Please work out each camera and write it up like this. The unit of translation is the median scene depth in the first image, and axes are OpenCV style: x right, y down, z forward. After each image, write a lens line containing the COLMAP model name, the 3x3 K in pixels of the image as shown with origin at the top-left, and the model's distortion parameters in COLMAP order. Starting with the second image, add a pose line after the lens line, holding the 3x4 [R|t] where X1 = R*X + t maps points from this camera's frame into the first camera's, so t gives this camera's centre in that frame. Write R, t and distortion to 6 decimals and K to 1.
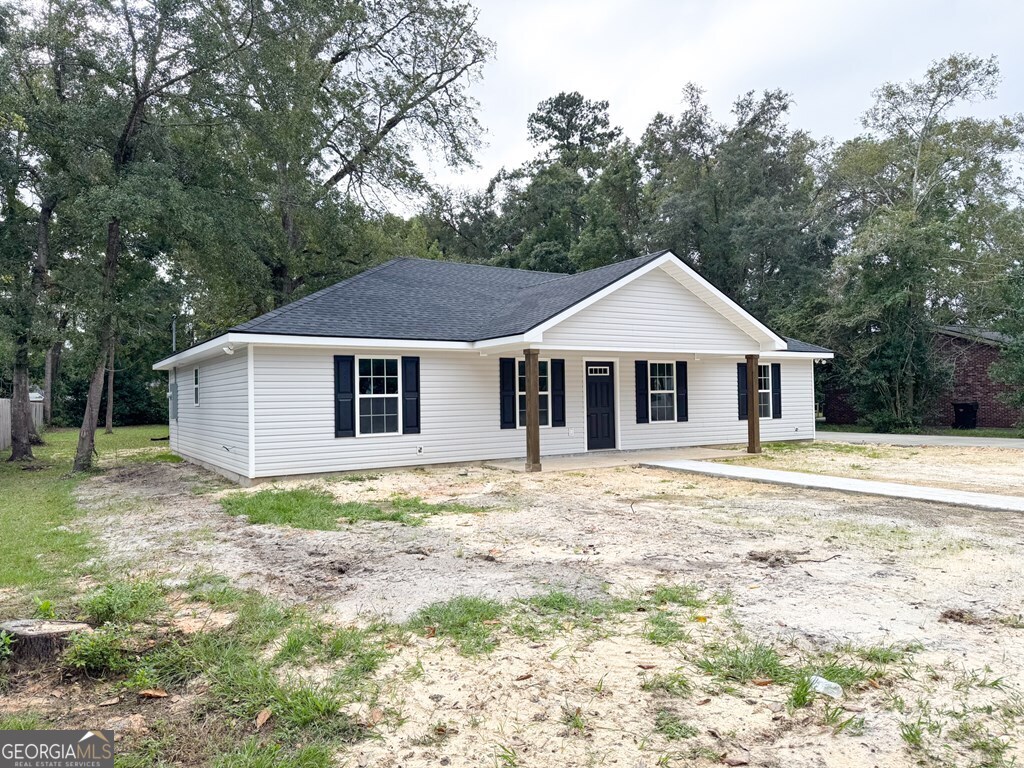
lens RADIAL K [[754.0, 0, 512.0], [0, 754.0, 384.0], [0, 0, 1]] dist [0.005368, 0.004054]
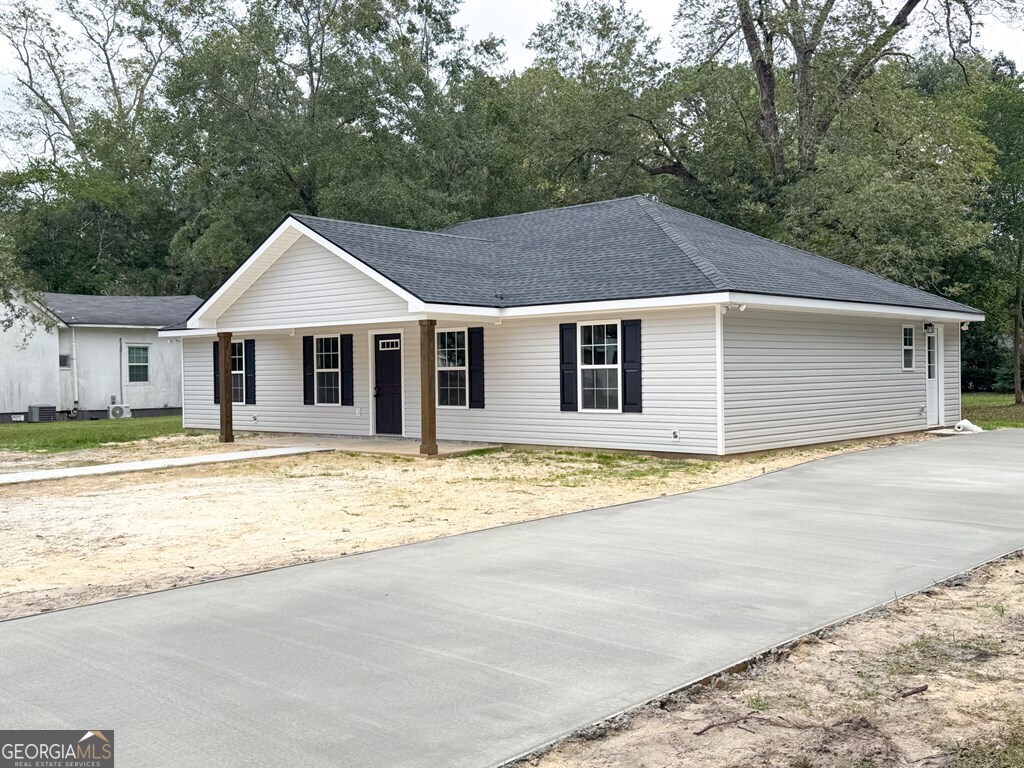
lens RADIAL K [[995.7, 0, 512.0], [0, 995.7, 384.0], [0, 0, 1]] dist [0.003430, 0.000337]
pose [[0.260728, 0.024280, -0.965107, 0.886990], [0.024416, 0.999198, 0.031733, -0.003574], [0.965103, -0.031838, 0.259926, 0.581998]]
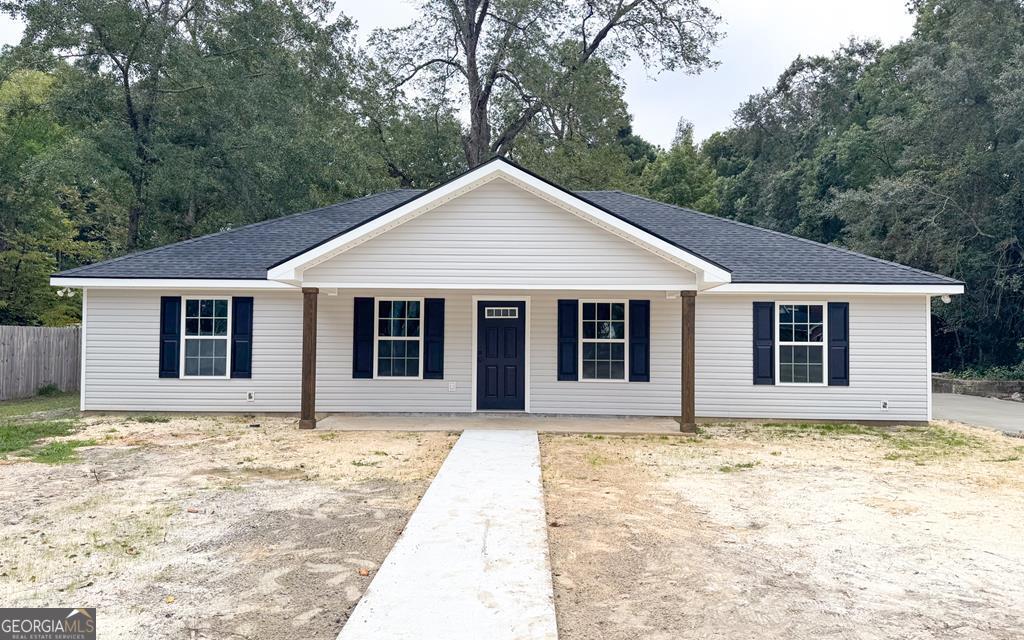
lens RADIAL K [[716.5, 0, 511.3], [0, 716.5, 300.3], [0, 0, 1]] dist [0.093611, -0.000759]
pose [[0.817498, -0.010281, -0.575840, 0.671716], [-0.013411, 0.999230, -0.036879, -0.002752], [0.575776, 0.037871, 0.816730, 0.439620]]
